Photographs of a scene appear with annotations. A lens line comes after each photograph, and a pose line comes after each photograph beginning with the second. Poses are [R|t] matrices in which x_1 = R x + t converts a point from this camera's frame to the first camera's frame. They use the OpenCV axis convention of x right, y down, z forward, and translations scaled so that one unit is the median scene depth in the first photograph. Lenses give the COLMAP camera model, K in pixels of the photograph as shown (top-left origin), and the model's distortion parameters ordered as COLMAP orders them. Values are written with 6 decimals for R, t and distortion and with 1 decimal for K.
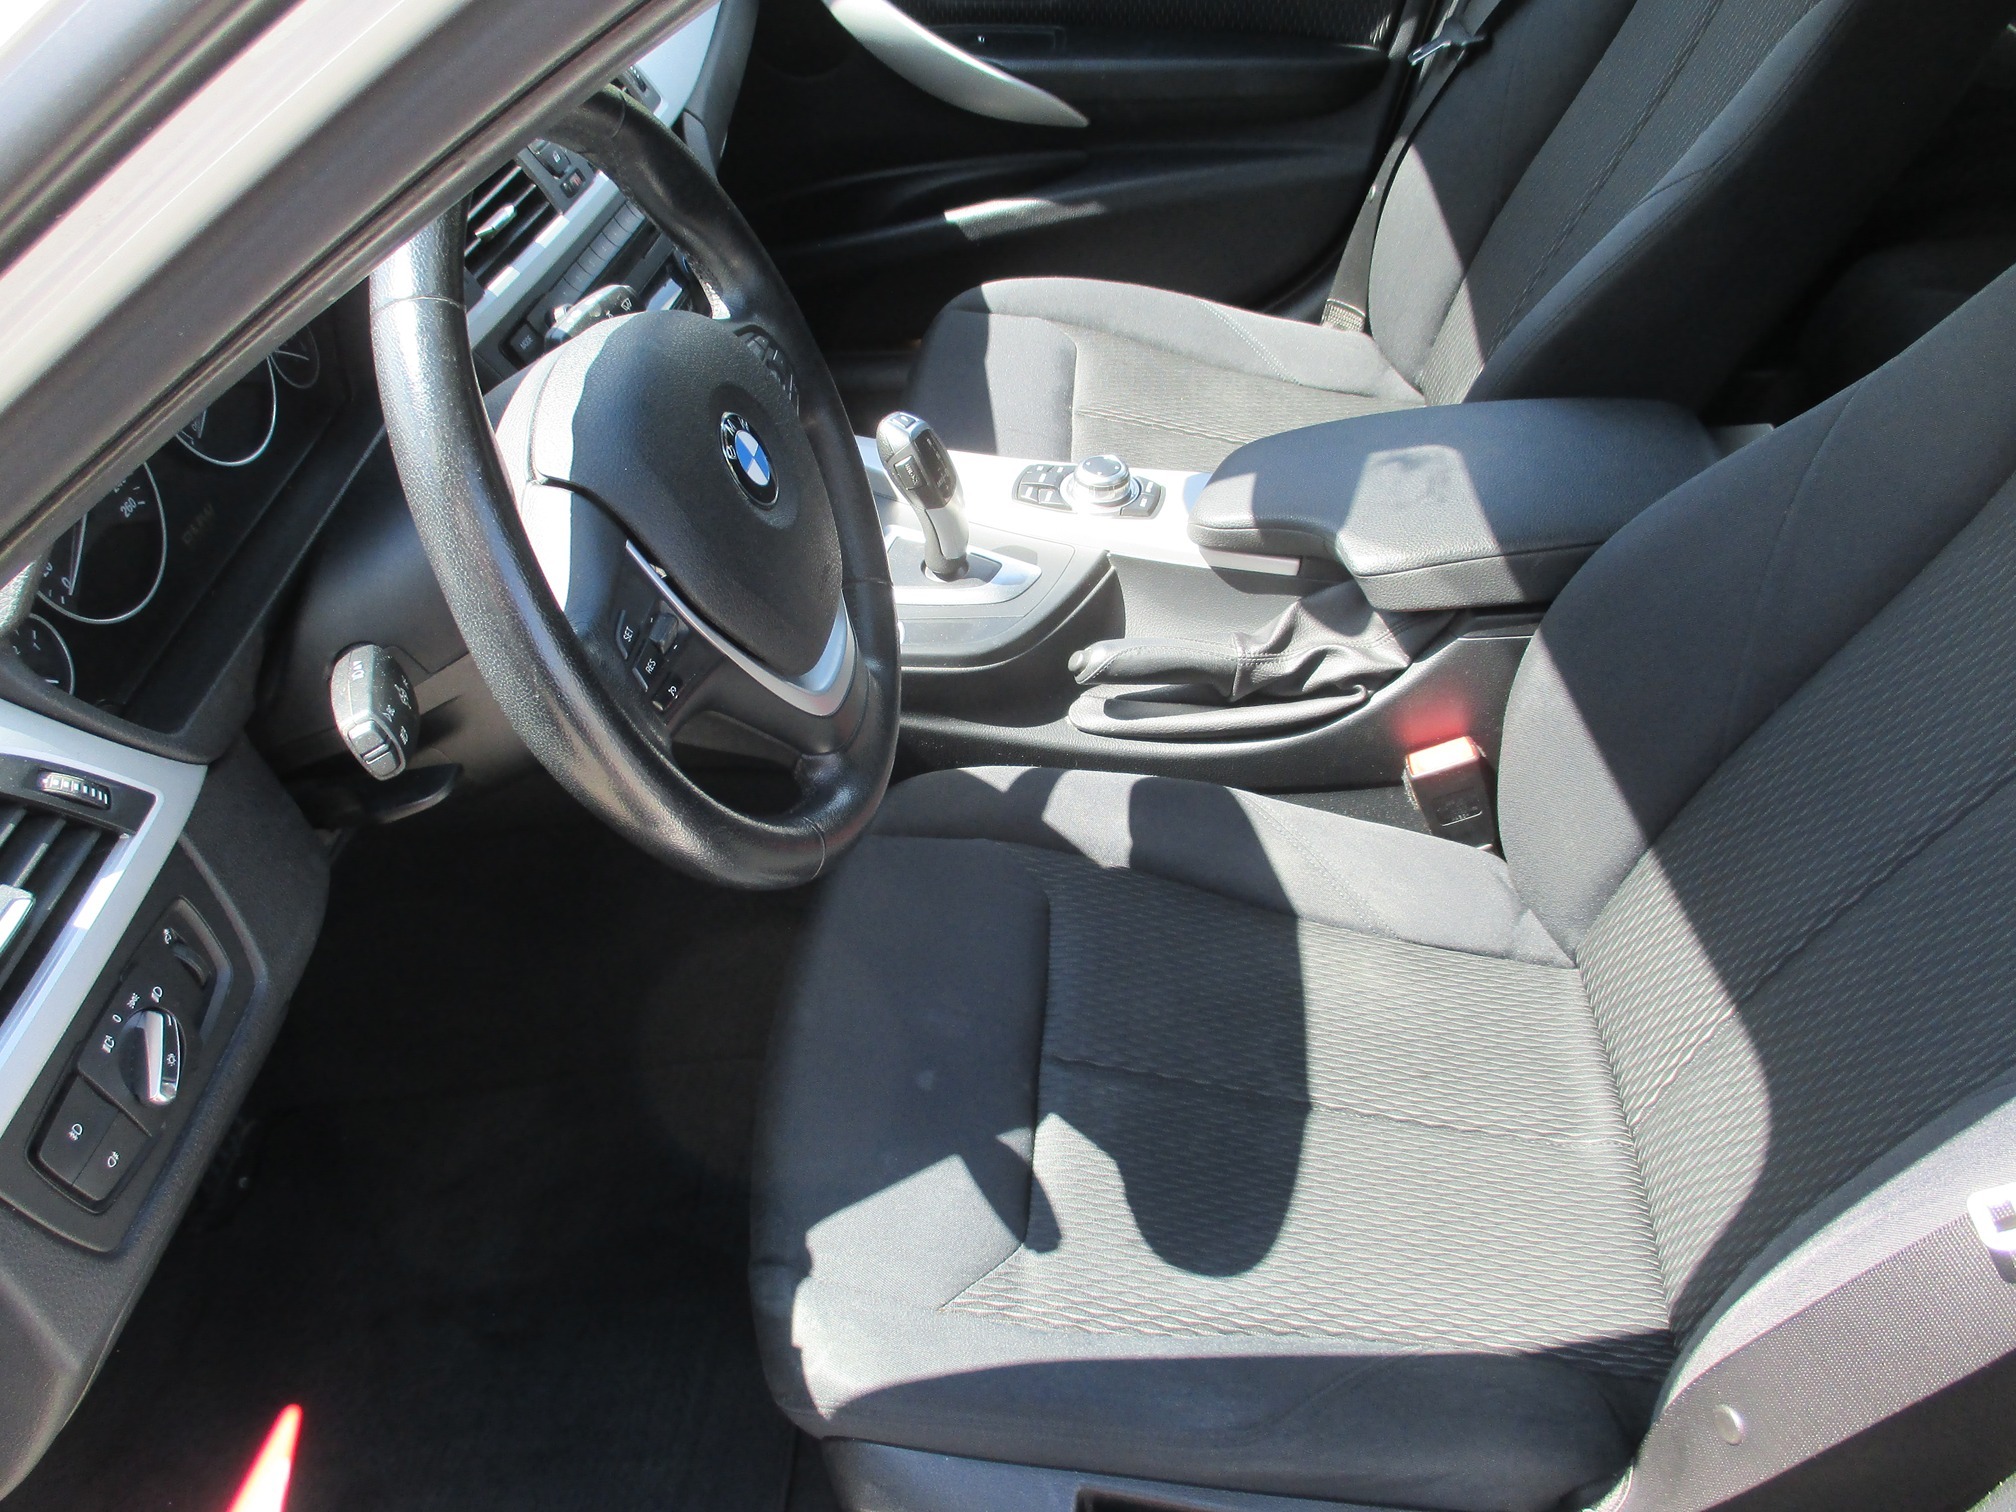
lens RADIAL K [[1691.2, 0, 996.8], [0, 1691.2, 726.6], [0, 0, 1]] dist [-0.005429, -0.010186]
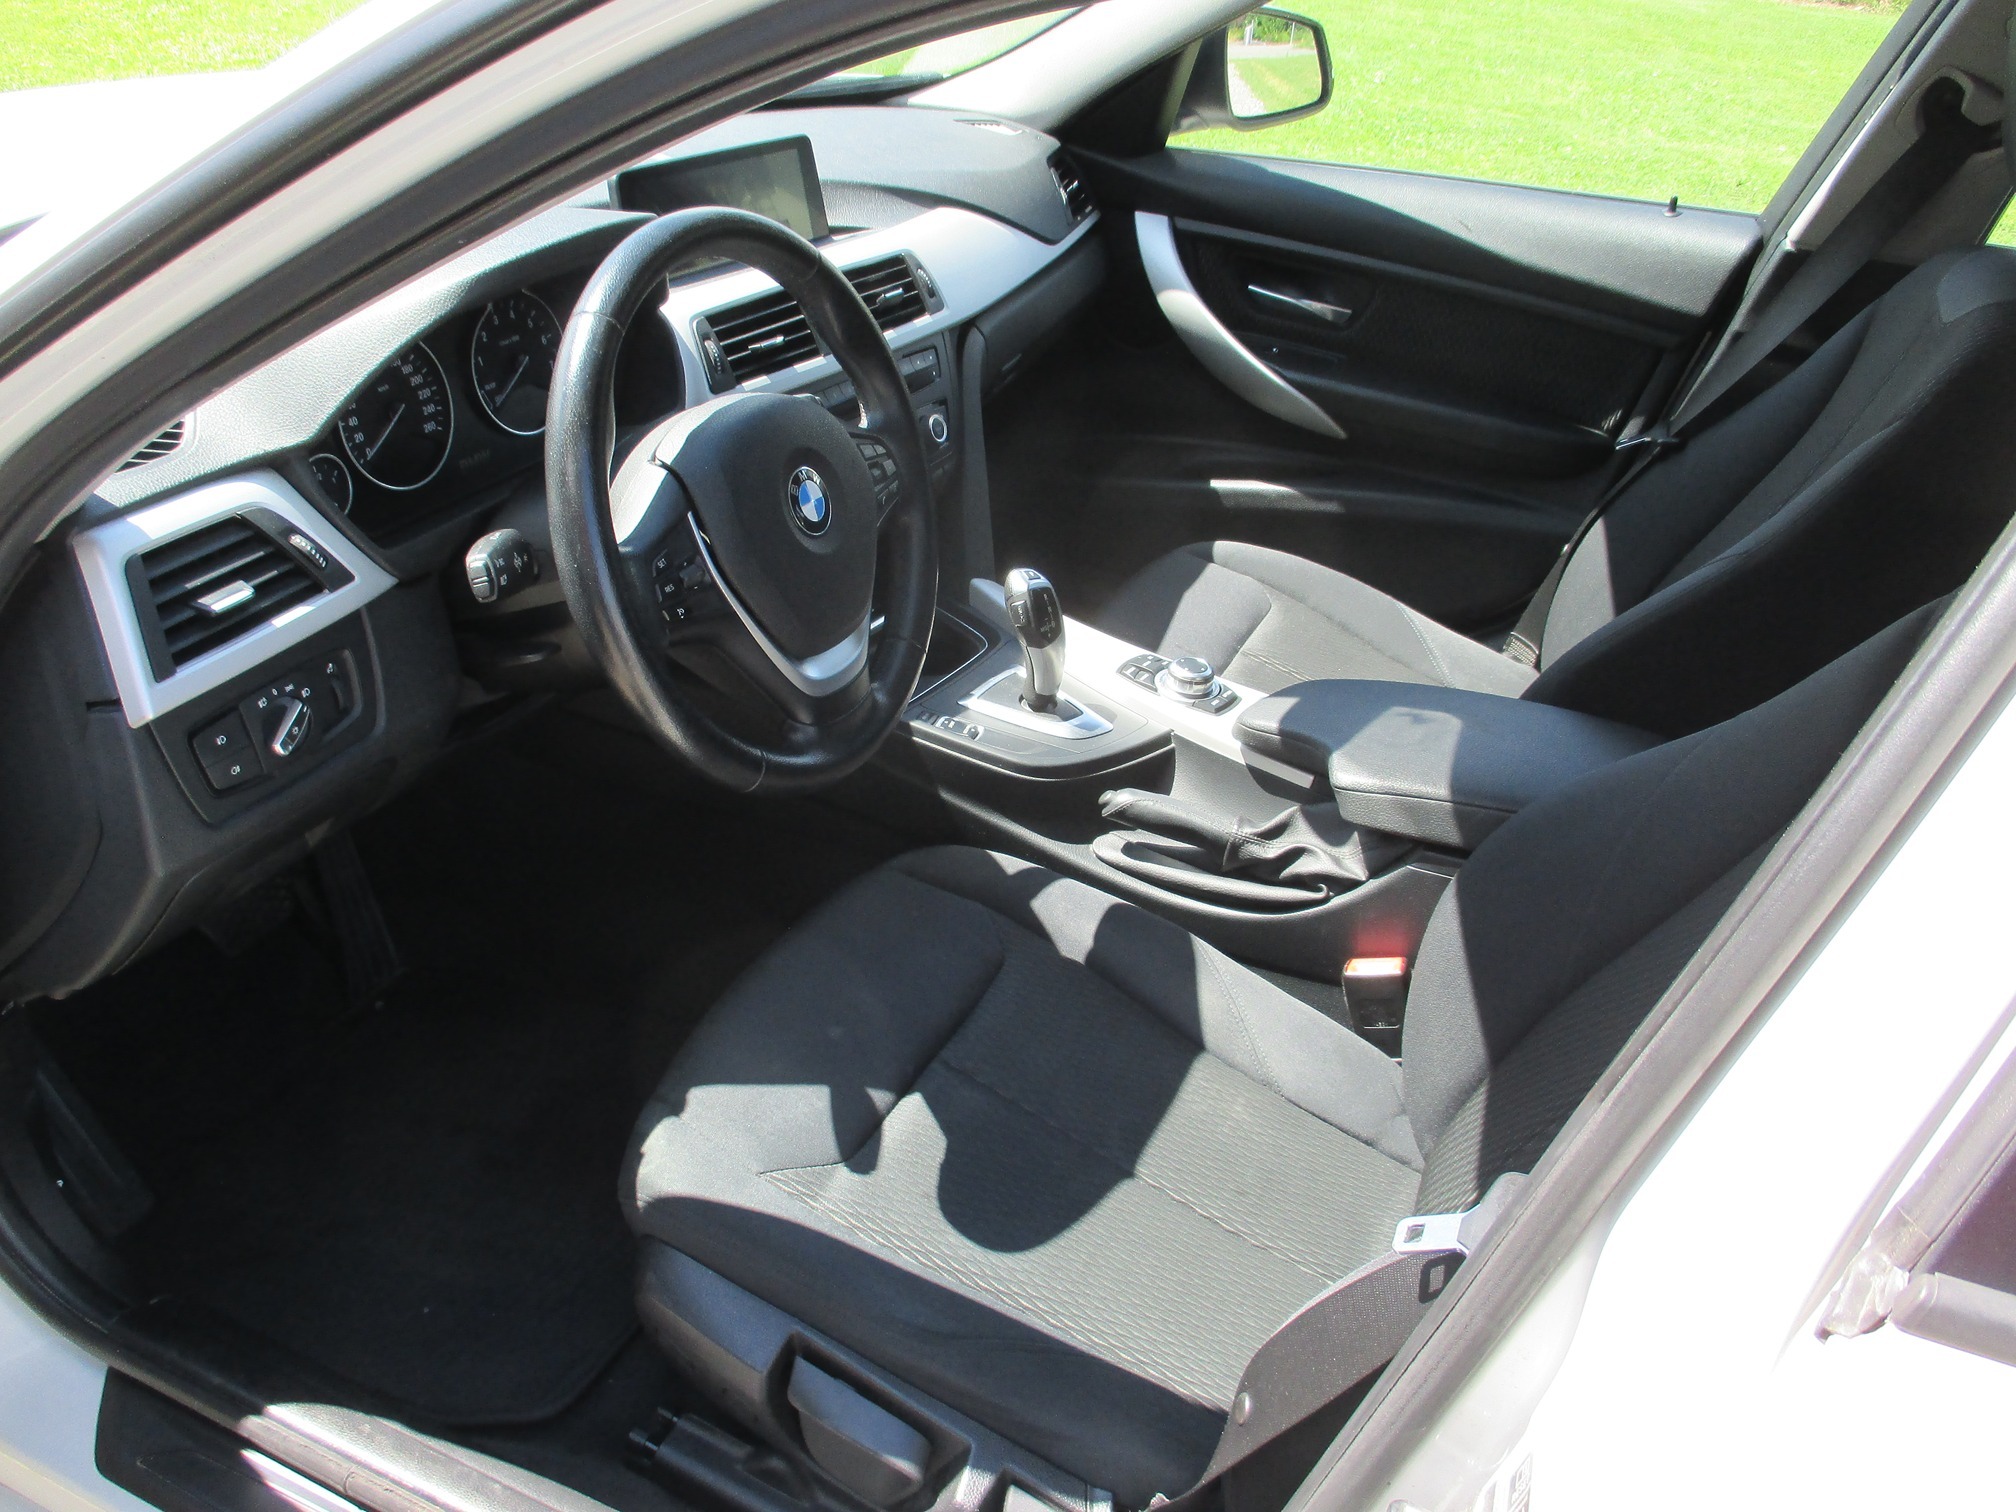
lens RADIAL K [[1691.2, 0, 996.8], [0, 1691.2, 726.6], [0, 0, 1]] dist [-0.005429, -0.010186]
pose [[0.926588, 0.281145, -0.249784, 0.266364], [-0.321939, 0.936291, -0.140406, 0.110577], [0.194396, 0.210514, 0.958068, -0.194361]]
